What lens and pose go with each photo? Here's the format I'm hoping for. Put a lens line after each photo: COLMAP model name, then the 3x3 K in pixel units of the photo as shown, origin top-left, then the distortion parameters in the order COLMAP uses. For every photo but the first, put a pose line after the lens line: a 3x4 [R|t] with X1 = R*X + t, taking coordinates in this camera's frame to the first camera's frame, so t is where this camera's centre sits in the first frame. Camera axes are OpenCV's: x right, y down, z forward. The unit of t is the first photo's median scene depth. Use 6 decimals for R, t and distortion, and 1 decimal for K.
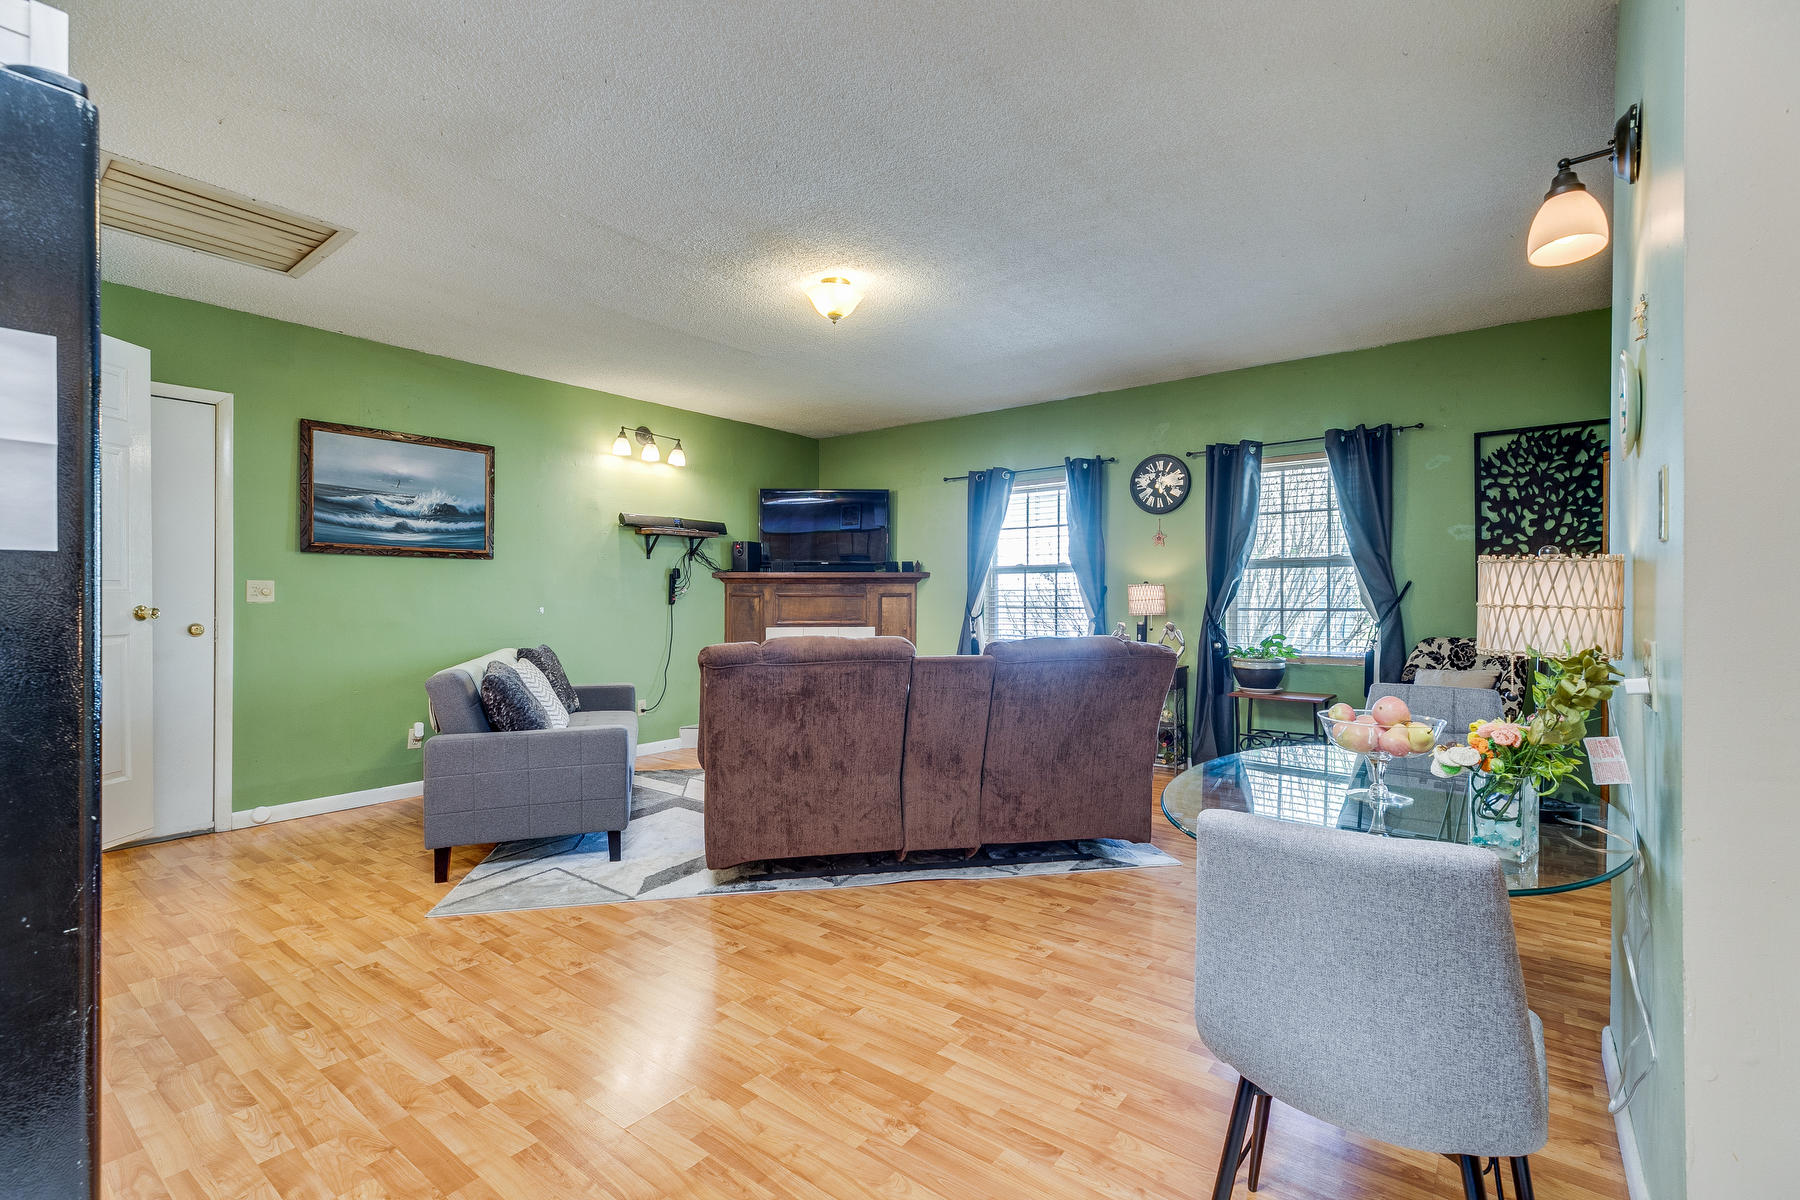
lens RADIAL K [[809.8, 0, 901.3], [0, 809.8, 613.1], [0, 0, 1]] dist [0.003890, -0.000291]
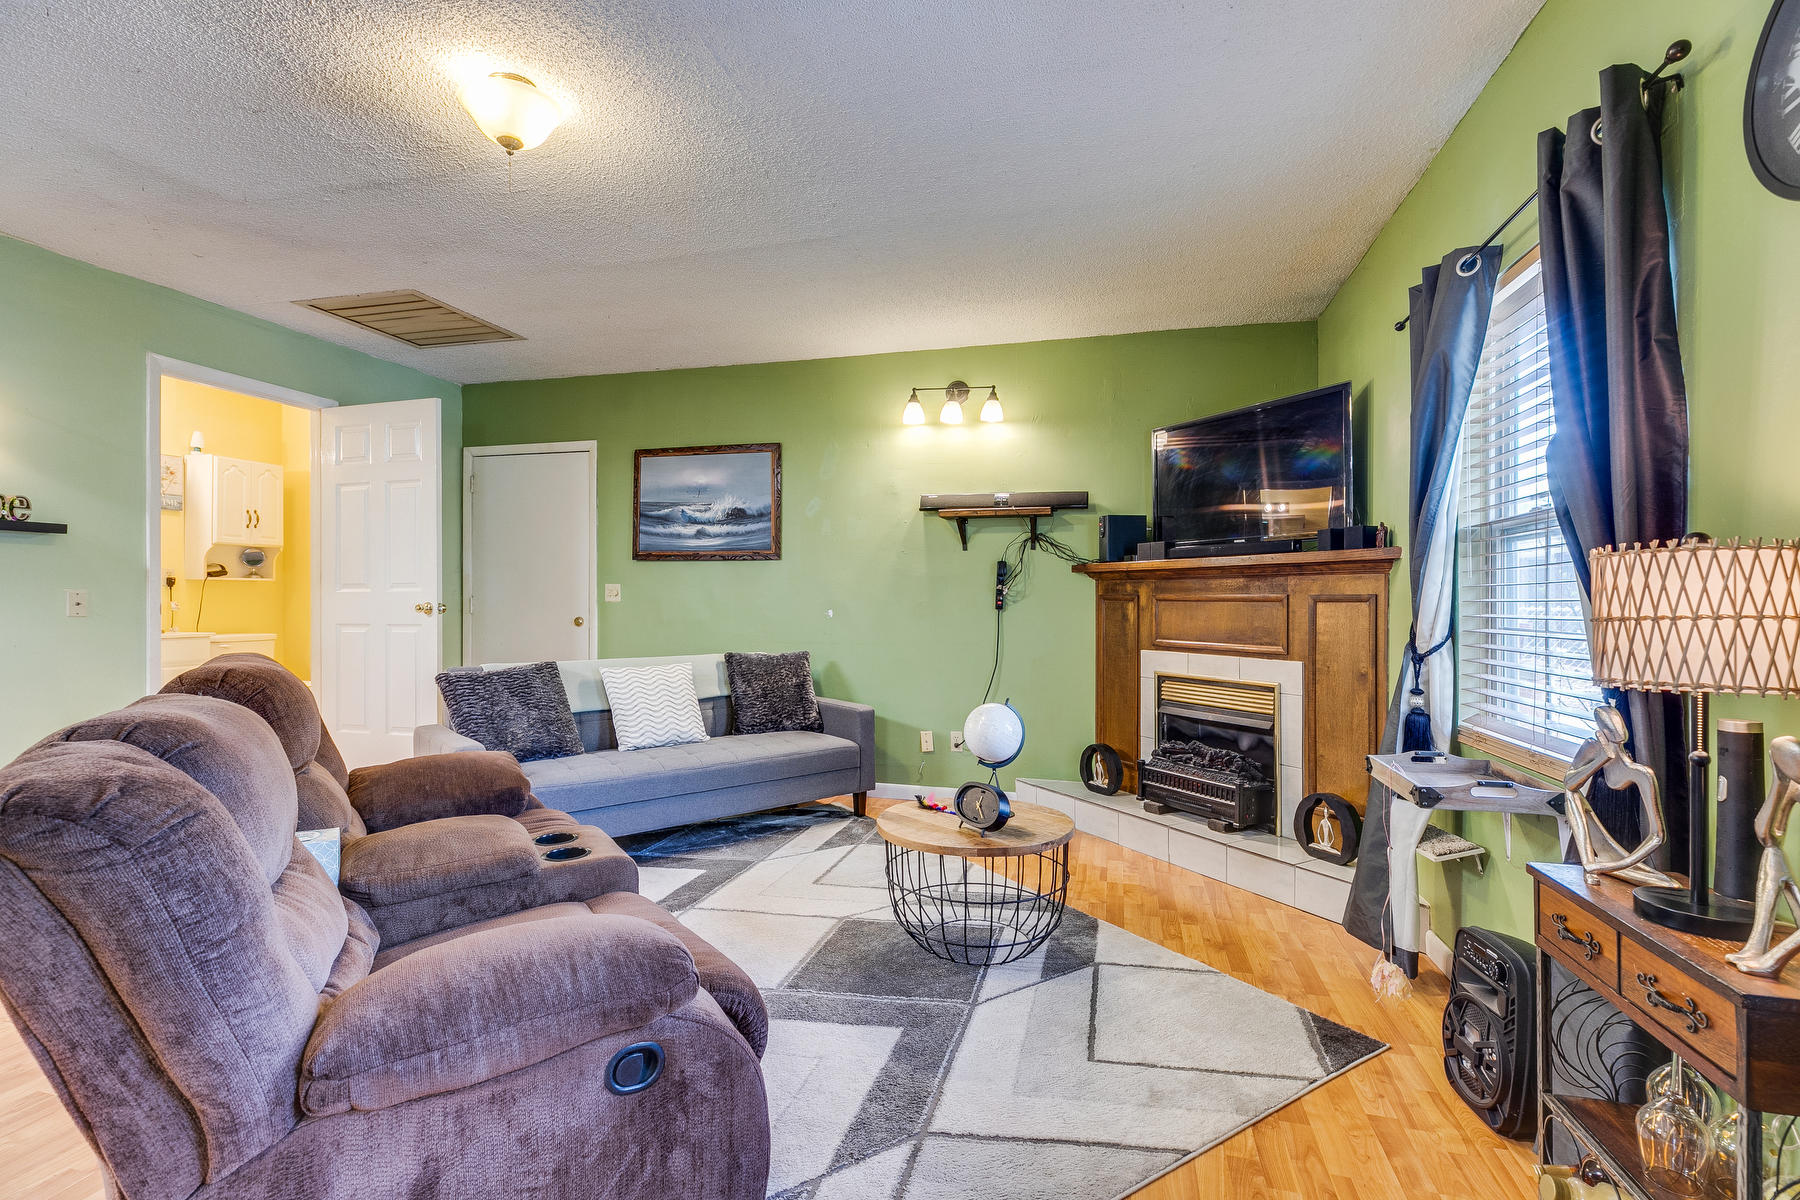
lens RADIAL K [[809.8, 0, 905.0], [0, 809.8, 596.3], [0, 0, 1]] dist [0.003890, -0.000291]
pose [[0.381282, 0.000625, -0.924459, 0.423747], [-0.024844, 0.999646, -0.009571, -0.015962], [0.924125, 0.026616, 0.381162, 0.732524]]
